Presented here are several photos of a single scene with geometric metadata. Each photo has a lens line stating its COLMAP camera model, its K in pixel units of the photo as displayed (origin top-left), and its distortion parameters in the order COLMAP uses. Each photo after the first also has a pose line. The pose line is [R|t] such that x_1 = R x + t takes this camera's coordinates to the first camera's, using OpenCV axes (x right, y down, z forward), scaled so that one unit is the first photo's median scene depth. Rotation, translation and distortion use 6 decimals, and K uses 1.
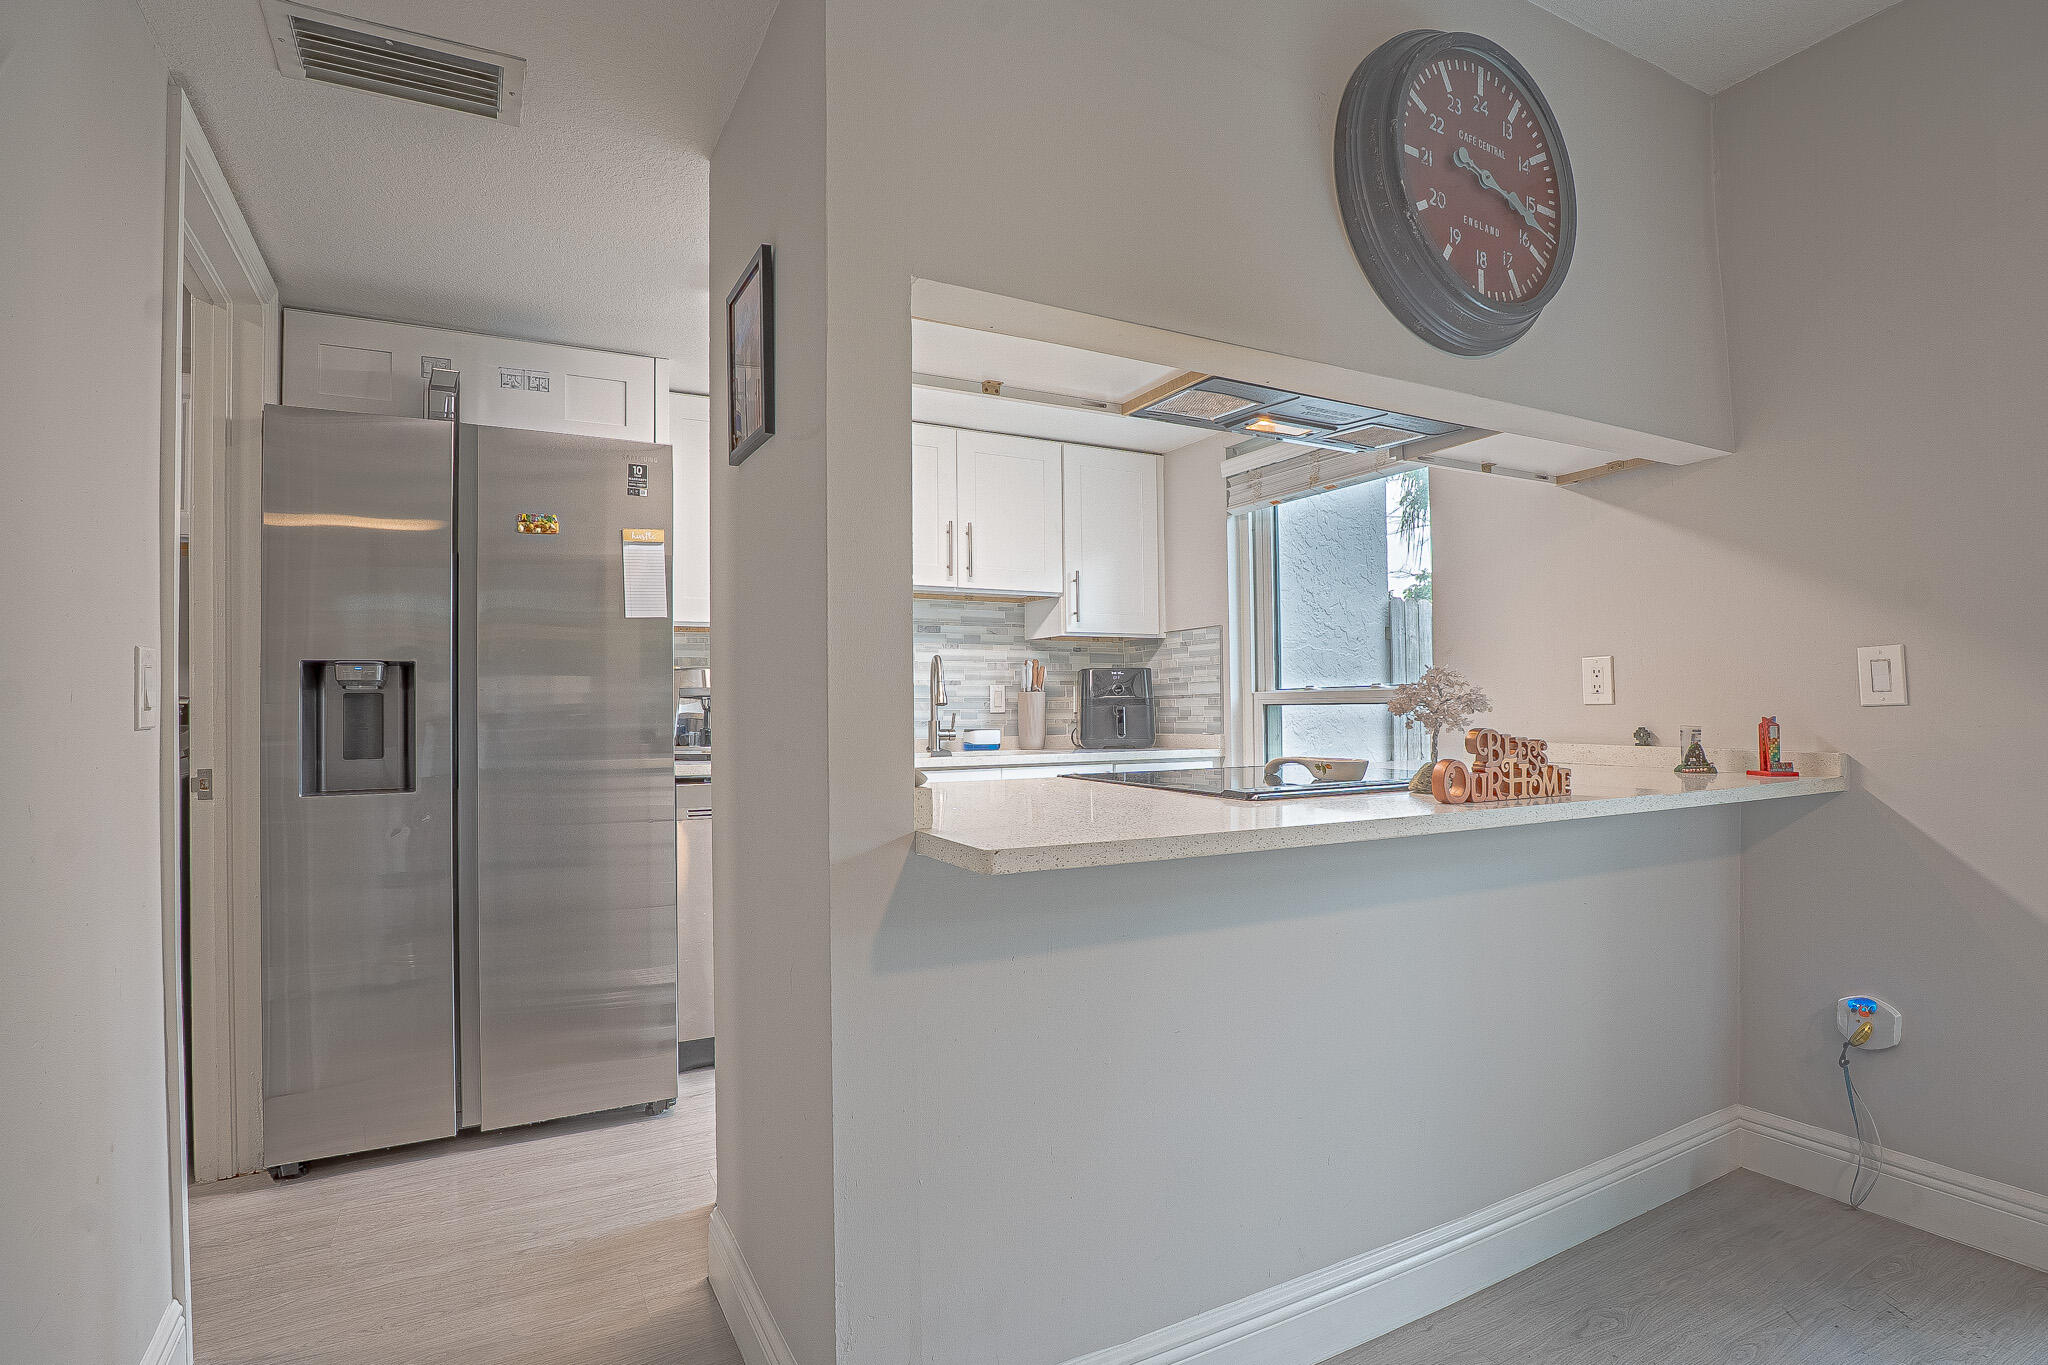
lens RADIAL K [[989.9, 0, 1007.0], [0, 989.9, 691.4], [0, 0, 1]] dist [-0.036736, 0.000094]
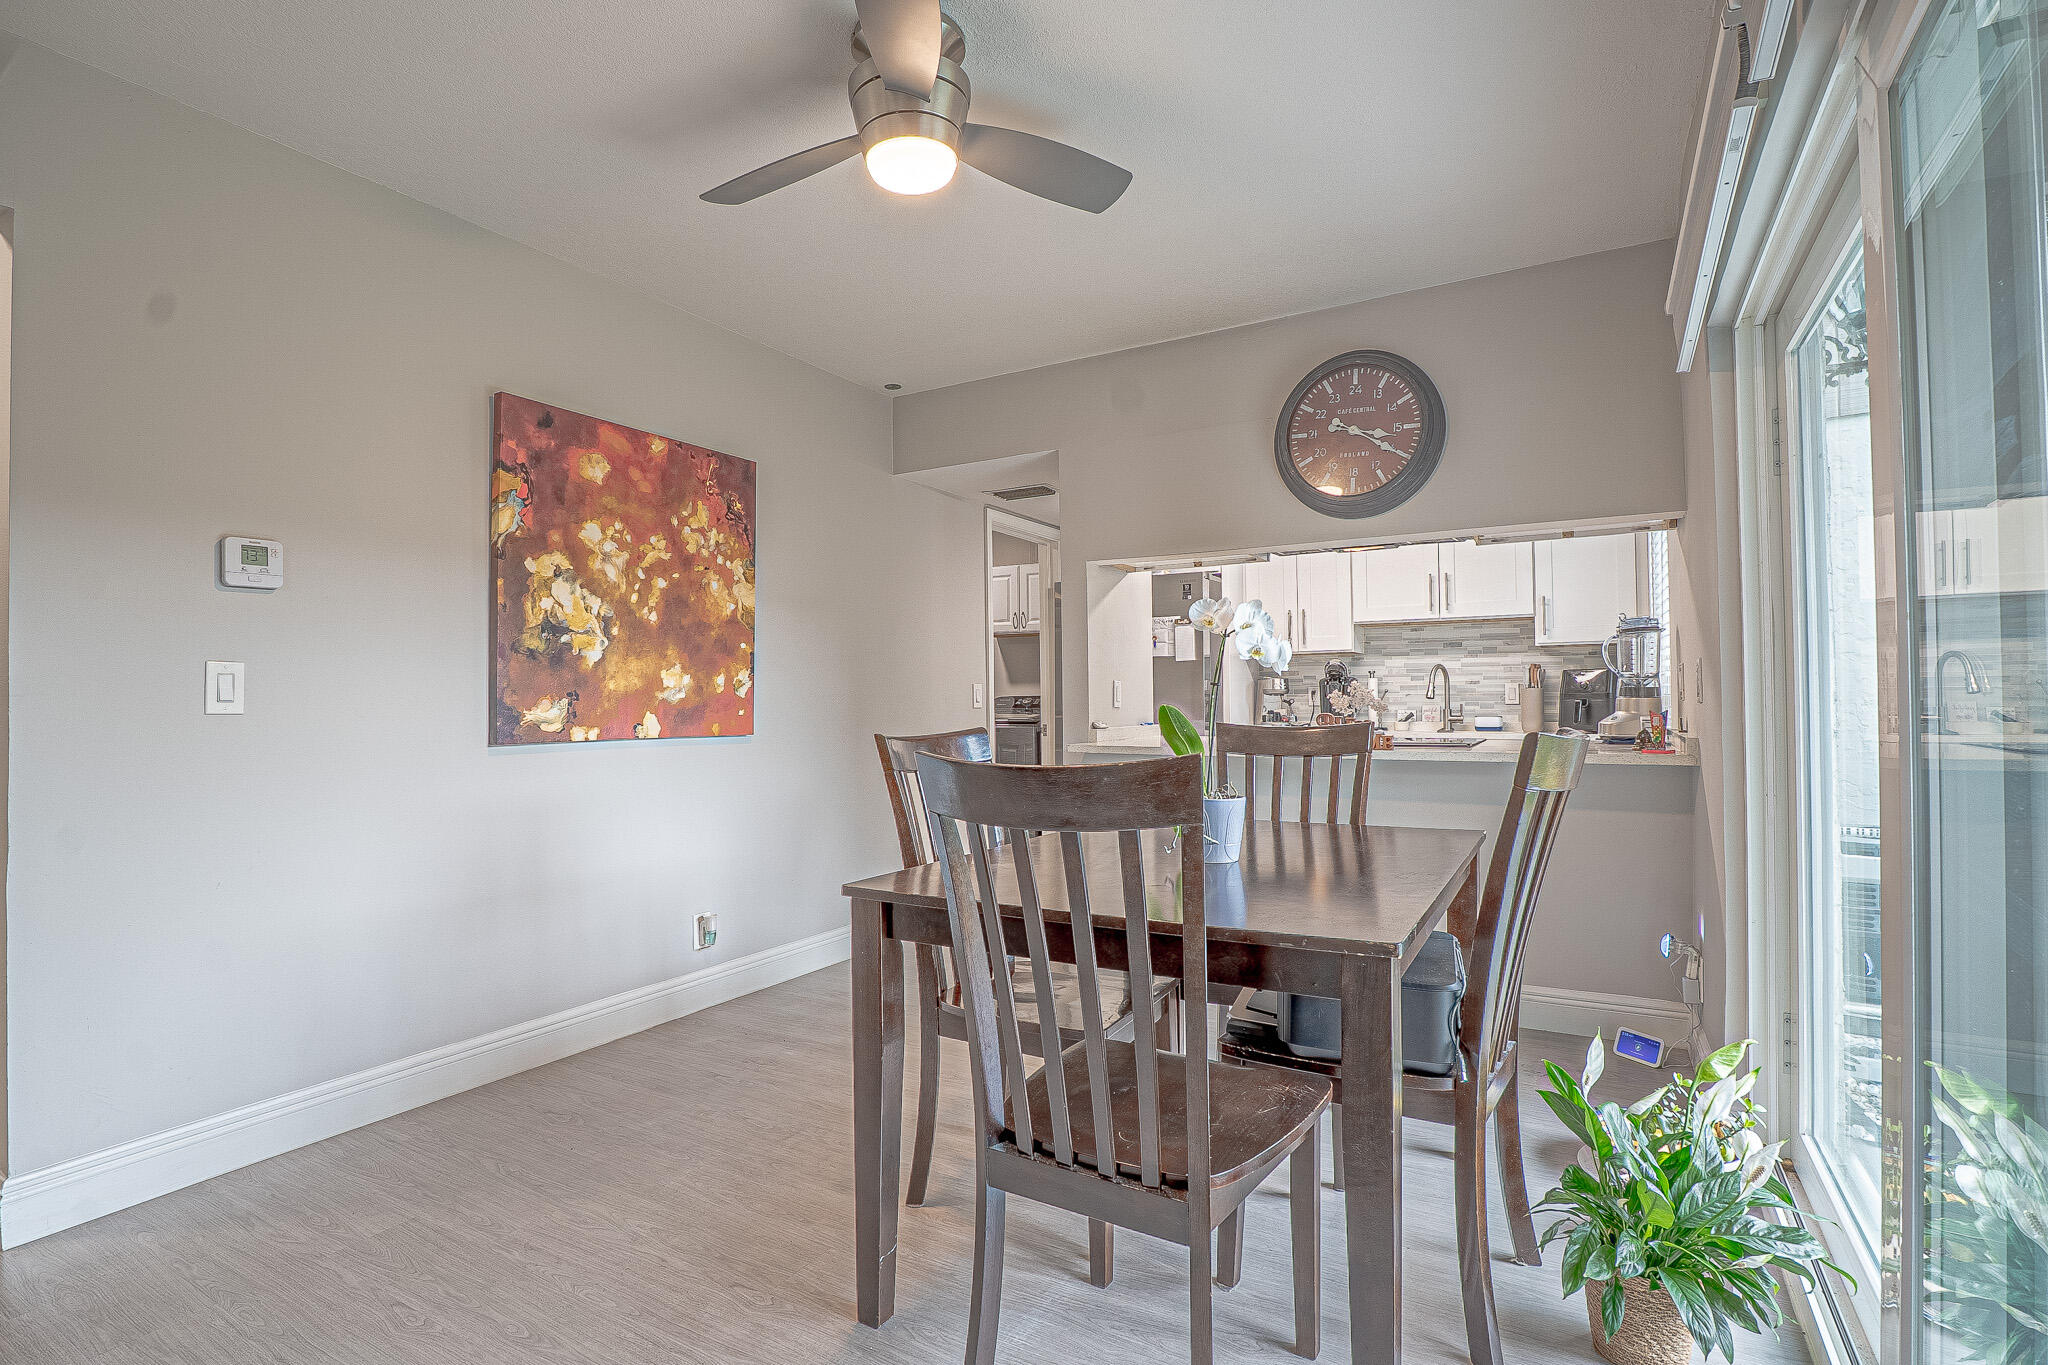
lens RADIAL K [[989.9, 0, 1007.0], [0, 989.9, 691.4], [0, 0, 1]] dist [-0.036736, 0.000094]
pose [[0.500813, -0.008614, -0.865513, 0.813595], [0.018512, 0.999828, 0.000760, -0.009040], [0.865358, -0.016403, 0.500886, -0.262070]]
